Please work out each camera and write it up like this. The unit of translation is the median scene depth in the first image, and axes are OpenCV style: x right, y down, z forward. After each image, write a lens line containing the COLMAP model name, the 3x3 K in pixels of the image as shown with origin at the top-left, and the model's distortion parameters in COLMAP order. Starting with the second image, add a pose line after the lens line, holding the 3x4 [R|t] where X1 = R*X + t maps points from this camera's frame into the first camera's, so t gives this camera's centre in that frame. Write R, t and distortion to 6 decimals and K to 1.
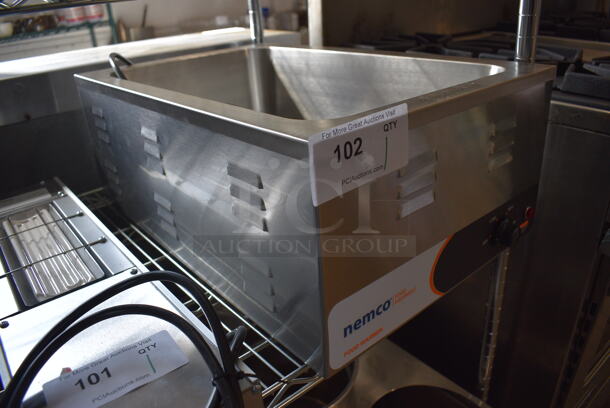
lens RADIAL K [[466.7, 0, 319.0], [0, 466.7, 204.4], [0, 0, 1]] dist [-0.096412, 0.002728]
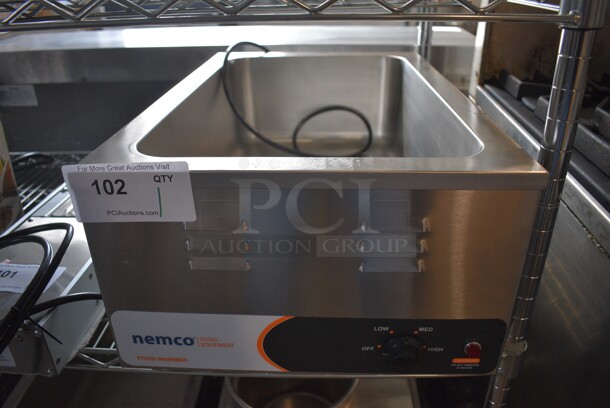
lens RADIAL K [[466.7, 0, 319.0], [0, 466.7, 204.4], [0, 0, 1]] dist [-0.096412, 0.002728]
pose [[0.735075, 0.351060, -0.580019, 1.058202], [-0.320915, 0.933759, 0.158458, -0.403724], [0.597226, 0.069658, 0.799043, 0.418746]]
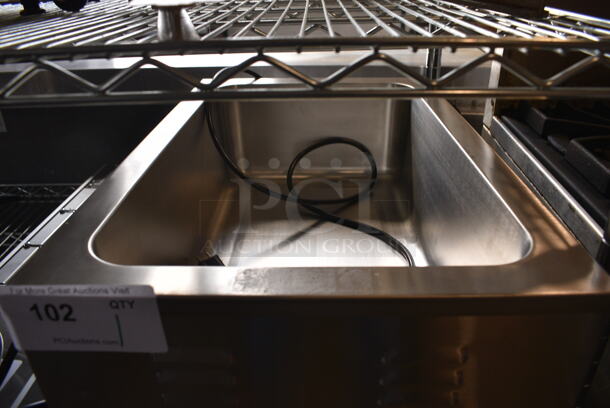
lens RADIAL K [[466.7, 0, 319.0], [0, 466.7, 204.4], [0, 0, 1]] dist [-0.096412, 0.002728]
pose [[0.747488, 0.348025, -0.565809, 0.804442], [-0.313638, 0.935754, 0.161230, -0.574055], [0.585570, 0.056942, 0.808619, 0.596856]]
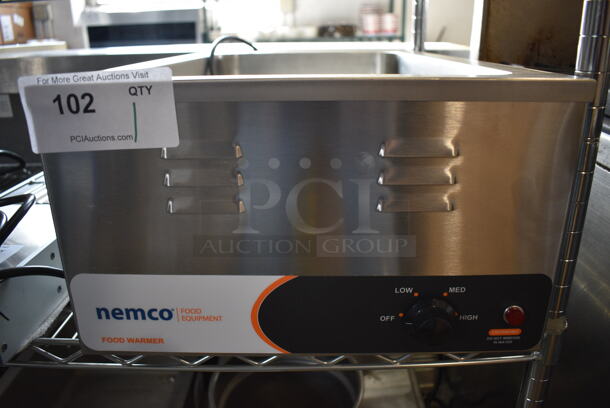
lens RADIAL K [[466.7, 0, 319.0], [0, 466.7, 204.4], [0, 0, 1]] dist [-0.096412, 0.002728]
pose [[0.759534, 0.272890, -0.590457, 0.987941], [-0.310888, 0.949647, 0.038985, -0.110603], [0.571364, 0.153955, 0.806127, 0.575543]]
